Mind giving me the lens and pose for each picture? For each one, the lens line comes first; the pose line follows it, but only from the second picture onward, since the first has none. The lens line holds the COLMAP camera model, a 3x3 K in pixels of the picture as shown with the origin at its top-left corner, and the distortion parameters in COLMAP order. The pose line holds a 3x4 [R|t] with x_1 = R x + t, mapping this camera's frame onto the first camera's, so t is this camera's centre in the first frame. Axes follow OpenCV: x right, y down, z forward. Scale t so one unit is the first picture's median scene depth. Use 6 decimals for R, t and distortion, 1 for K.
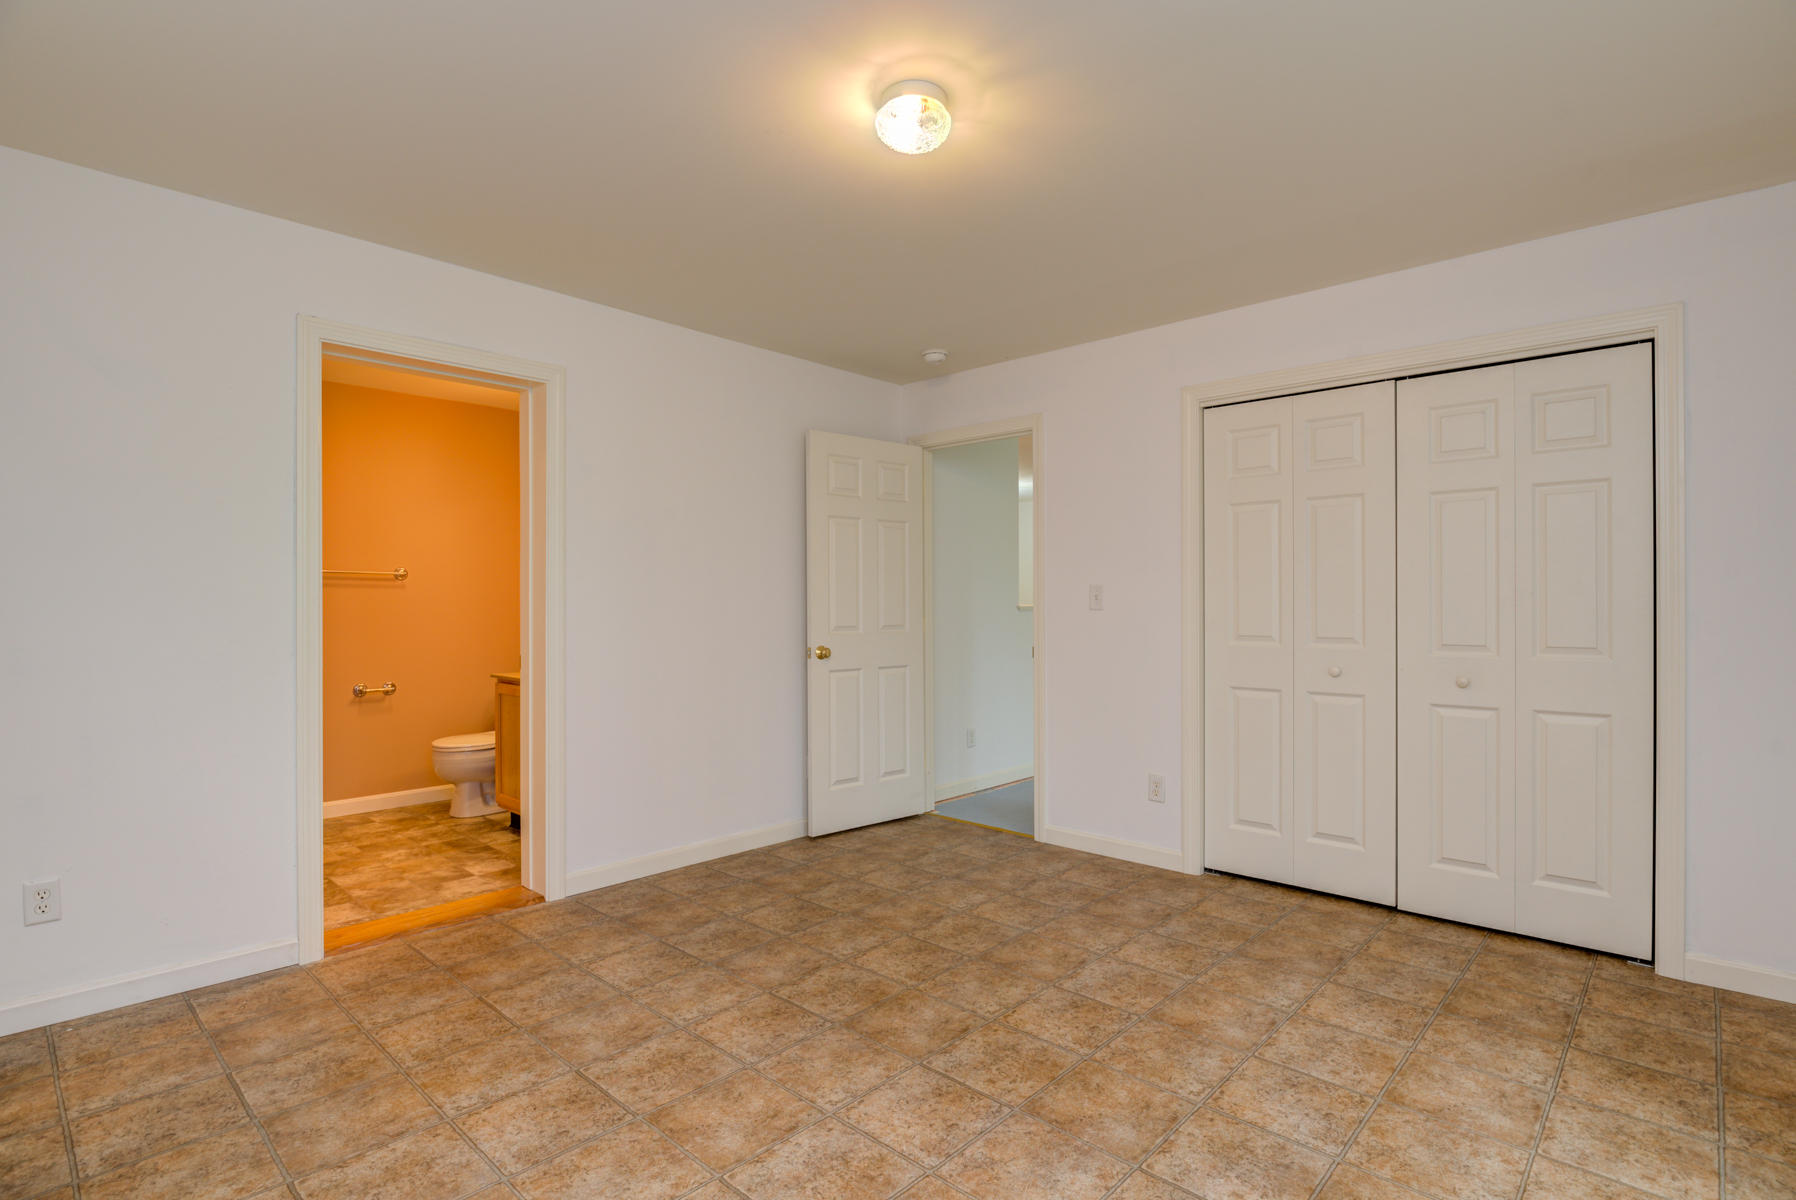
lens RADIAL K [[874.5, 0, 906.1], [0, 874.5, 606.6], [0, 0, 1]] dist [-0.001862, 0.000822]
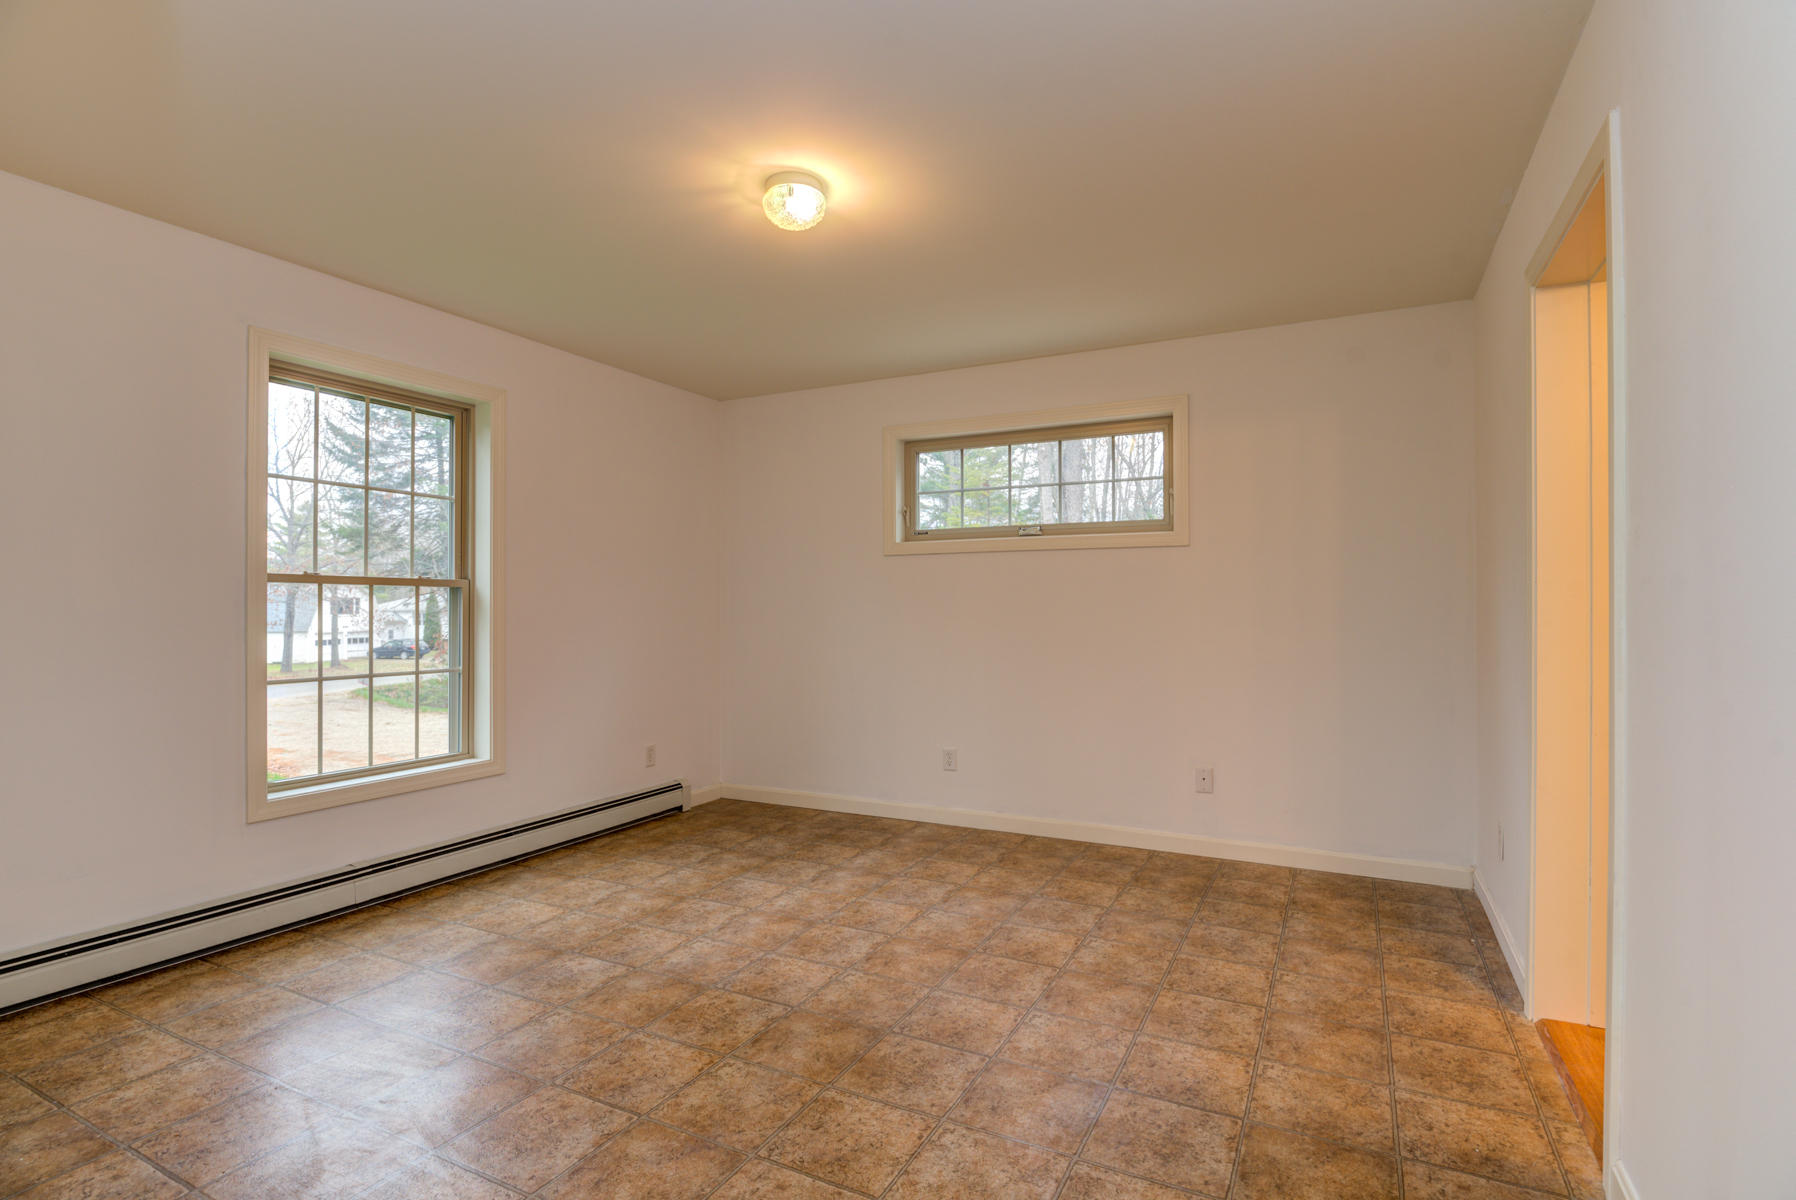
lens RADIAL K [[874.5, 0, 900.9], [0, 874.5, 603.3], [0, 0, 1]] dist [-0.001862, 0.000822]
pose [[-0.964203, 0.001385, -0.265161, 0.169457], [0.002651, 0.999987, -0.004416, 0.001972], [0.265151, -0.004960, -0.964194, 1.989118]]
